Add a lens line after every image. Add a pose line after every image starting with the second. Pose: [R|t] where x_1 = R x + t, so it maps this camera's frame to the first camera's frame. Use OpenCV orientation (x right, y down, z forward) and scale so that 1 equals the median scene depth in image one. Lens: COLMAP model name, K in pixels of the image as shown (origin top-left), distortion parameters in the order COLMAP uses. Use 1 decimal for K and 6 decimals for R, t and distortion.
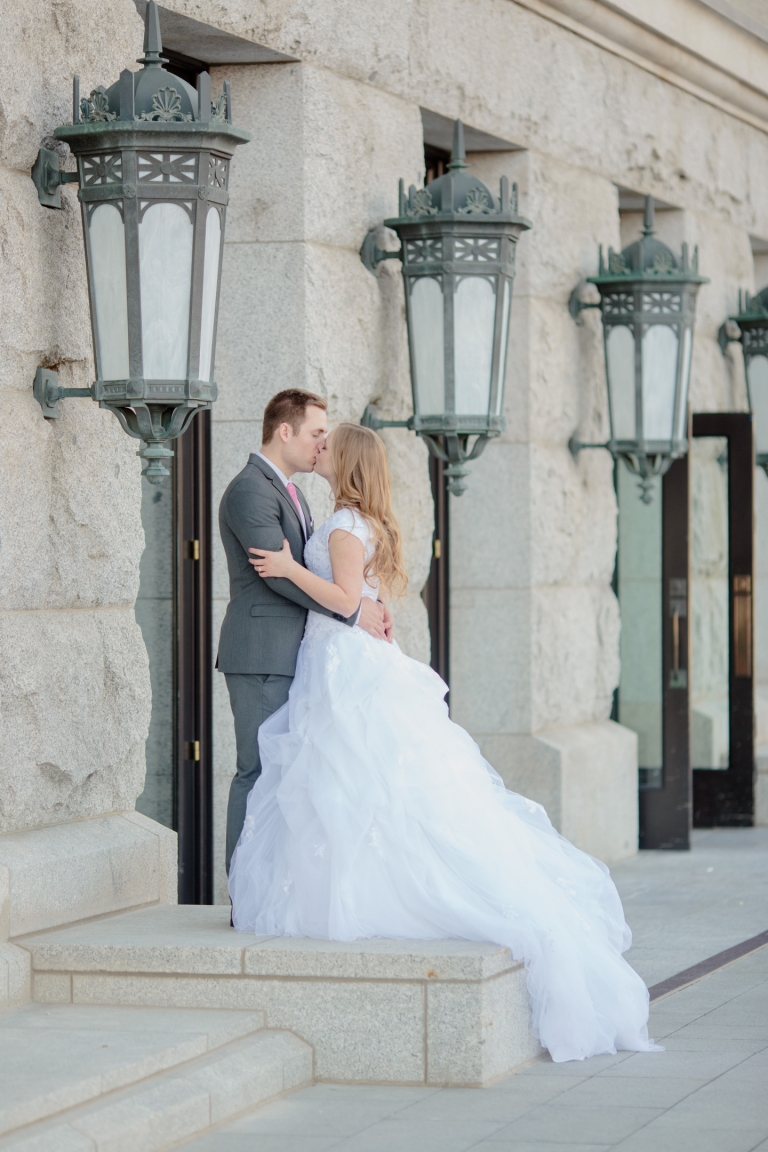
lens RADIAL K [[7077.3, 0, 384.0], [0, 7077.3, 576.0], [0, 0, 1]] dist [1.374150, -6.583230]
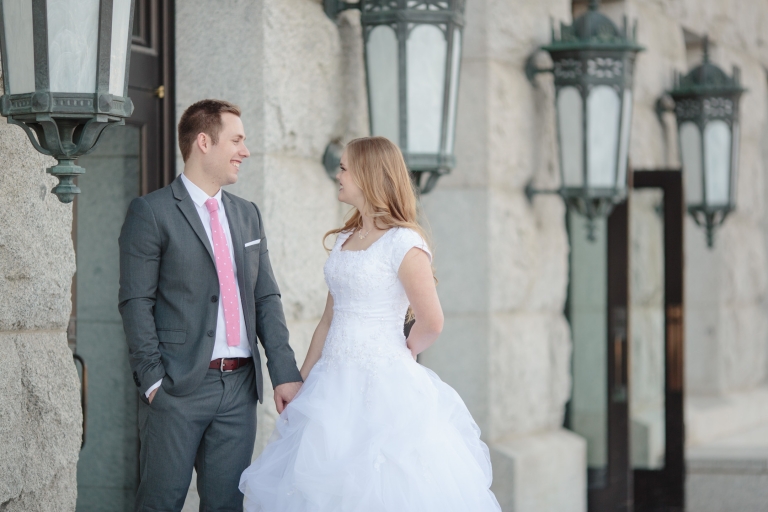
lens RADIAL K [[4718.2, 0, 384.0], [0, 4718.2, 256.0], [0, 0, 1]] dist [1.374150, -6.583230]
pose [[0.999935, 0.002471, -0.011099, 0.014358], [-0.002599, 0.999930, -0.011544, 0.001306], [0.011069, 0.011572, 0.999872, 0.281411]]
